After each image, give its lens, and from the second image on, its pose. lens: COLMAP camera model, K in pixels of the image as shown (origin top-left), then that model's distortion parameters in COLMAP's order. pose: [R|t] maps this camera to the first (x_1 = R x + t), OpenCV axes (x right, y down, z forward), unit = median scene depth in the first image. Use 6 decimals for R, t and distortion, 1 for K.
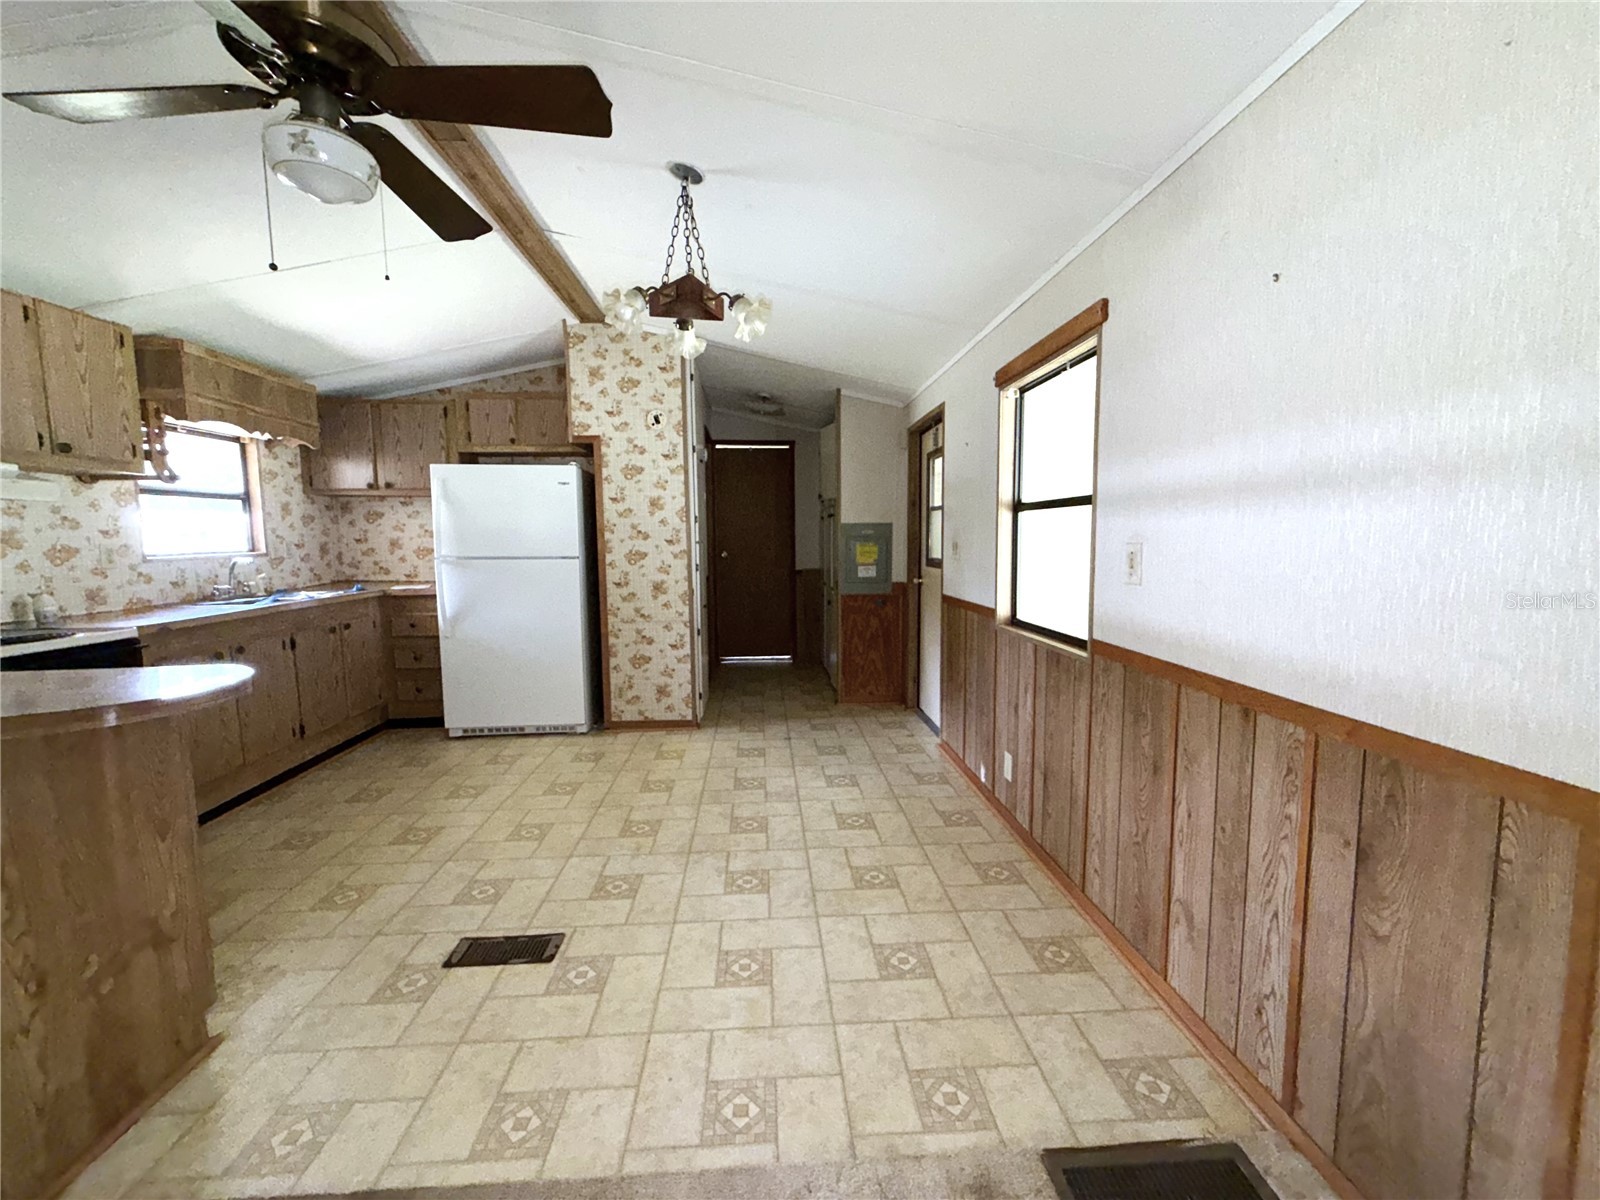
lens RADIAL K [[640.3, 0, 796.6], [0, 640.3, 598.5], [0, 0, 1]] dist [-0.000009, -0.000066]
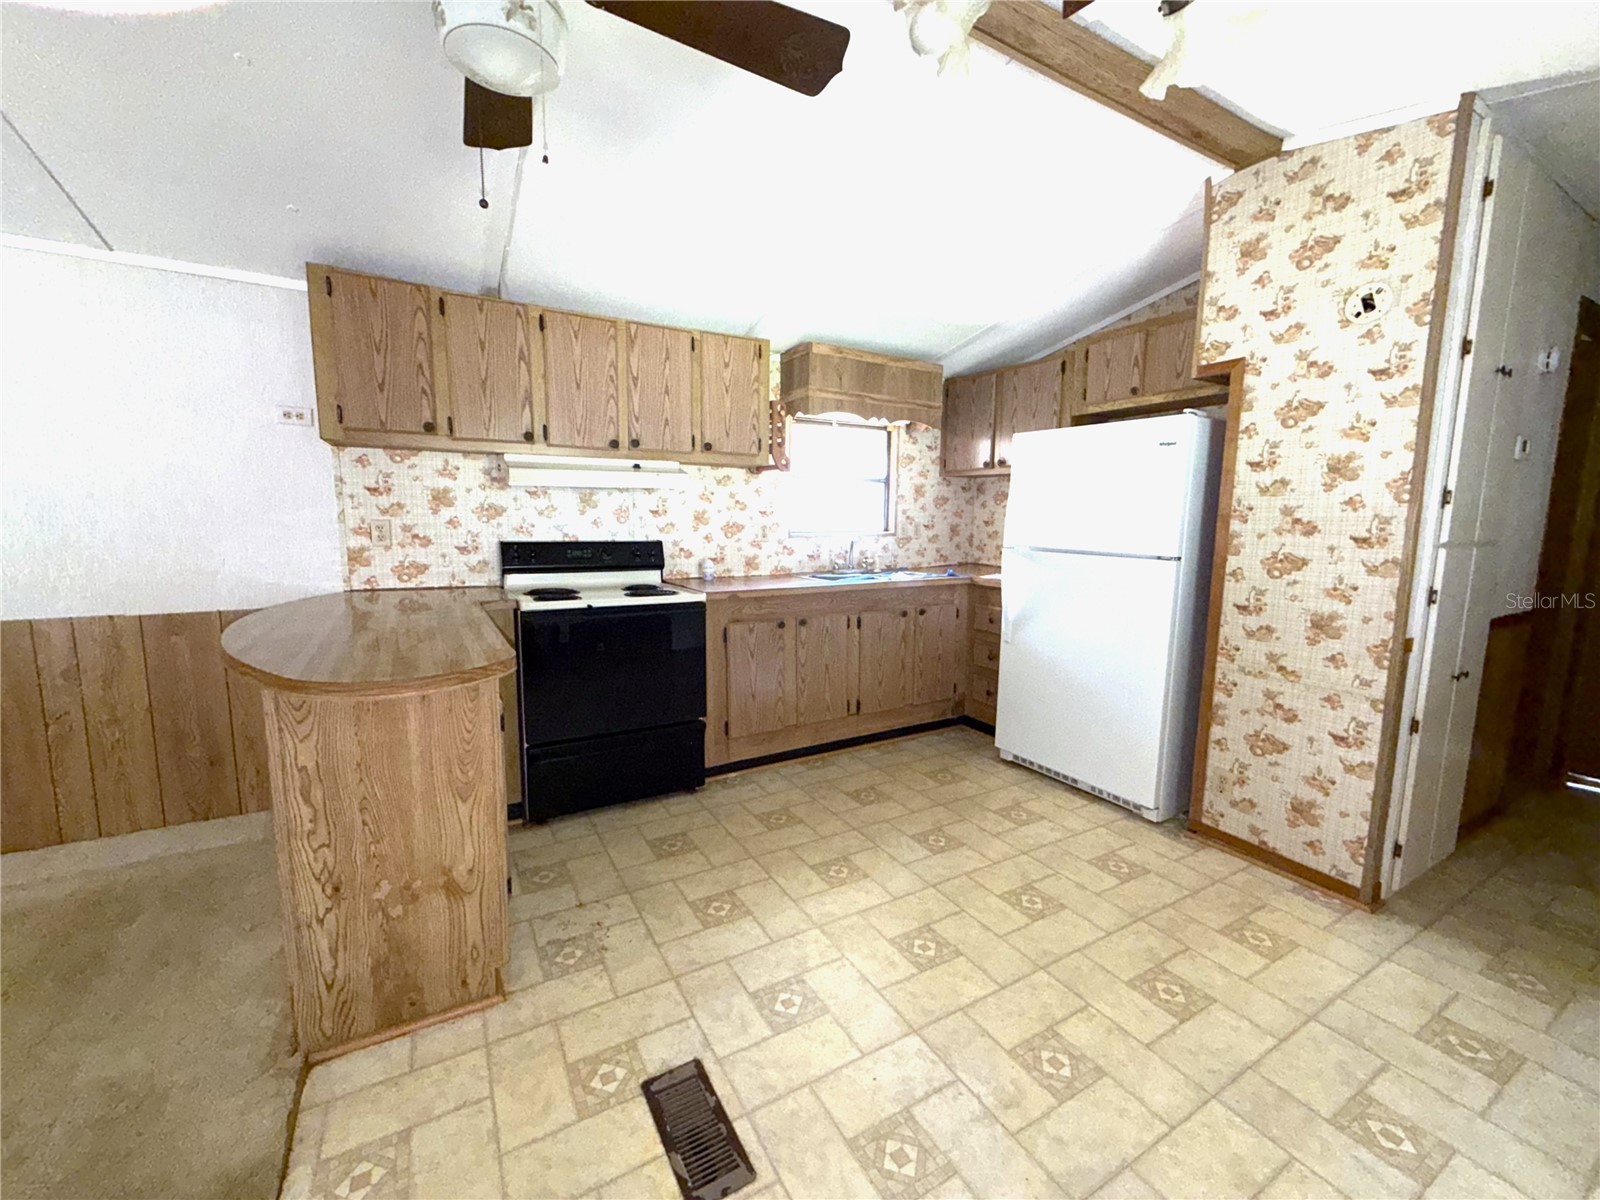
lens RADIAL K [[640.3, 0, 796.6], [0, 640.3, 598.5], [0, 0, 1]] dist [-0.000009, -0.000066]
pose [[0.442641, 0.130061, -0.887217, 0.065134], [-0.102080, 0.990302, 0.094244, -0.045541], [0.890870, 0.048851, 0.451625, 0.366564]]
